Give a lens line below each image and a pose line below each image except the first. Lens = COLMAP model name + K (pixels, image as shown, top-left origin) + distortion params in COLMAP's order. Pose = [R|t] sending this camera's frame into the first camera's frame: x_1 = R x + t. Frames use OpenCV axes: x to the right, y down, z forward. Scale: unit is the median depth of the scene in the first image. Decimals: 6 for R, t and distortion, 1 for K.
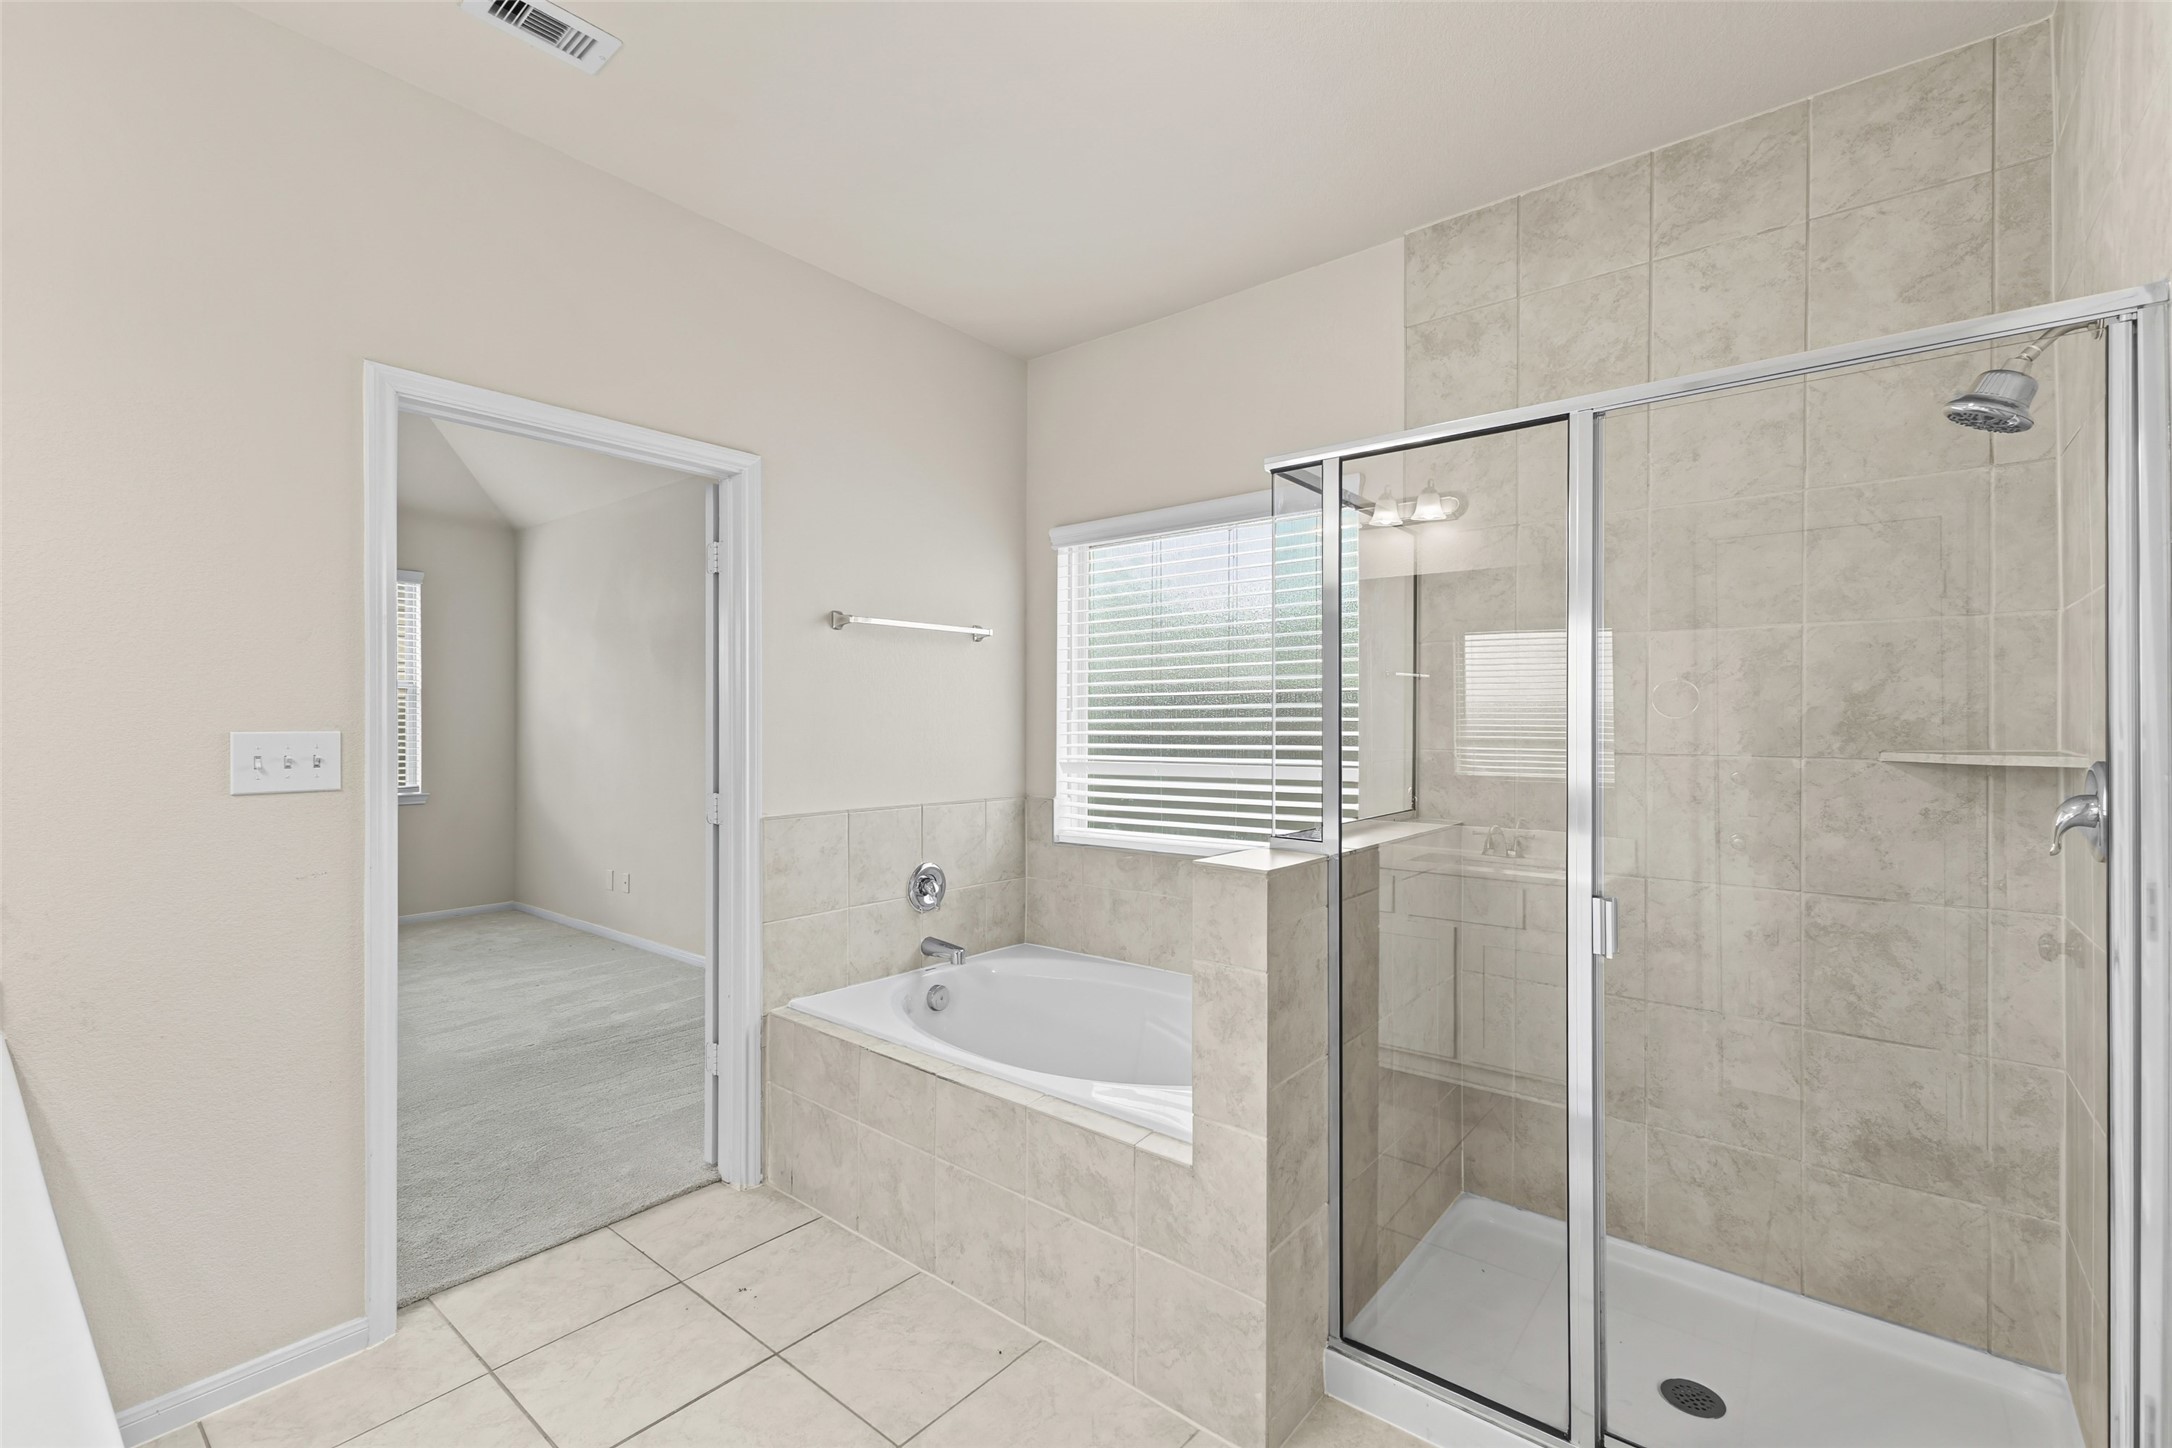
lens RADIAL K [[926.0, 0, 1099.4], [0, 926.0, 728.6], [0, 0, 1]] dist [0.008751, -0.001858]
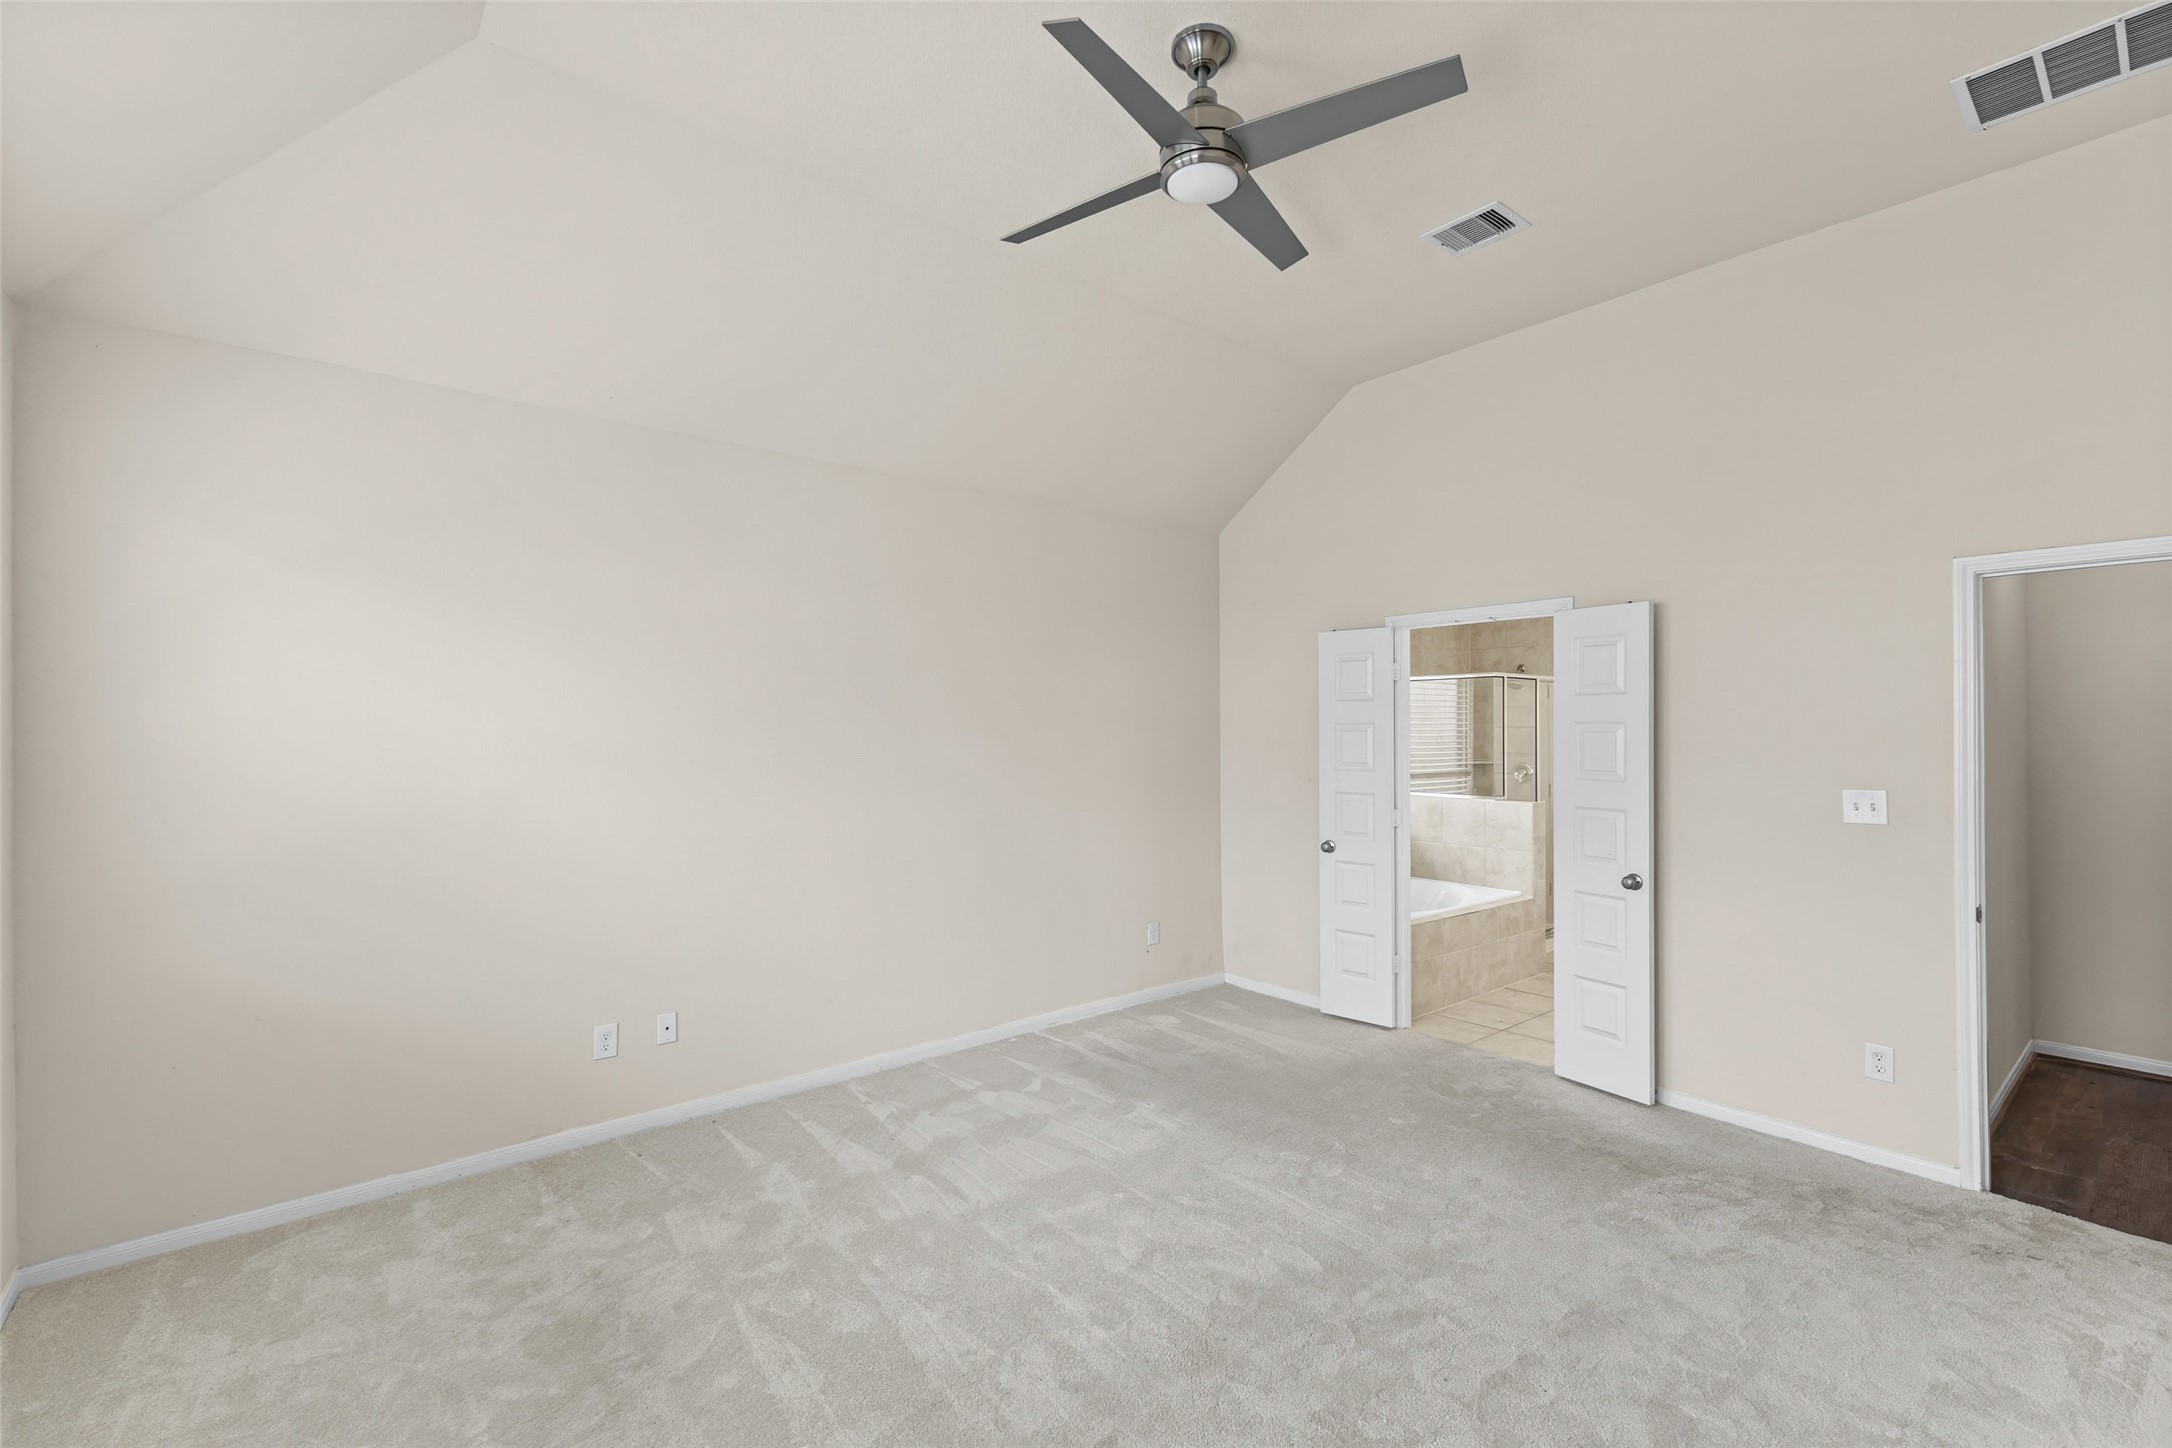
lens RADIAL K [[926.0, 0, 1086.9], [0, 926.0, 731.2], [0, 0, 1]] dist [0.008751, -0.001858]
pose [[0.211581, -0.000064, 0.977360, -2.549423], [-0.000601, 1.000000, 0.000196, -0.084254], [-0.977360, -0.000629, 0.211581, 1.381467]]
